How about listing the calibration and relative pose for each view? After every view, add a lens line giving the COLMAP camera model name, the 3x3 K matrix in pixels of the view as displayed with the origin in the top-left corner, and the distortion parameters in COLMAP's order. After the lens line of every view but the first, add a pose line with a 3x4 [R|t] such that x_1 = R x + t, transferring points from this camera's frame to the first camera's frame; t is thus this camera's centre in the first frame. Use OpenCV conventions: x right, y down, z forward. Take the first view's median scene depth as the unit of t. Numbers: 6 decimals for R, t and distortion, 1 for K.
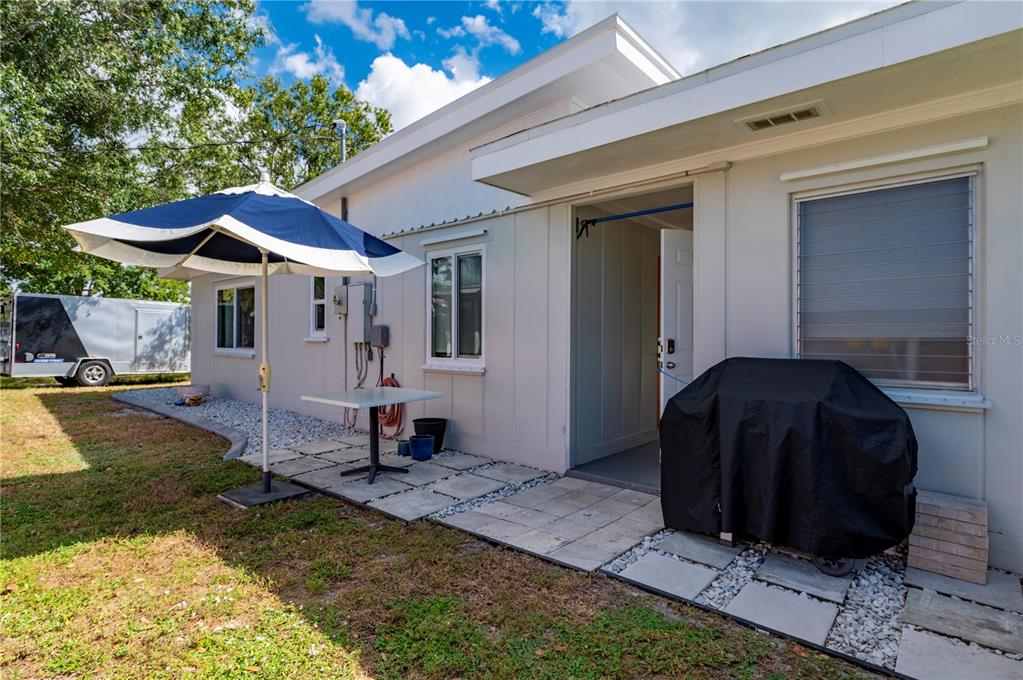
lens RADIAL K [[515.3, 0, 511.5], [0, 515.3, 340.0], [0, 0, 1]] dist [0.002393, 0.001038]
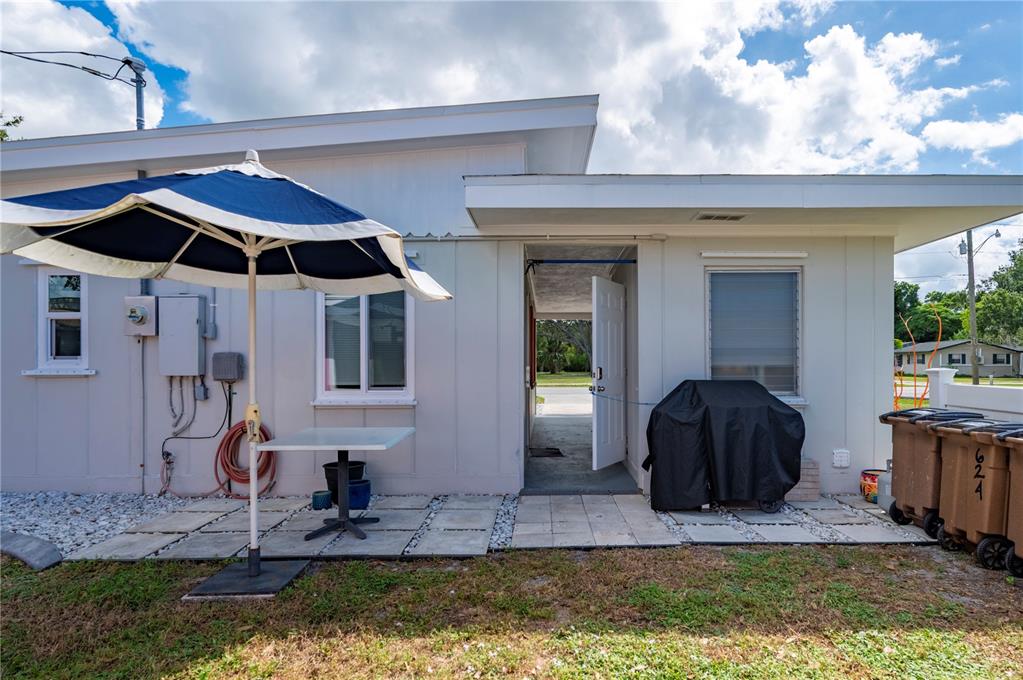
lens RADIAL K [[581.6, 0, 511.4], [0, 581.6, 369.4], [0, 0, 1]] dist [0.003439, 0.000822]
pose [[0.750313, -0.015790, 0.660894, -0.910202], [0.009248, 0.999868, 0.013389, -0.020399], [-0.661018, -0.003934, 0.750360, 0.130864]]
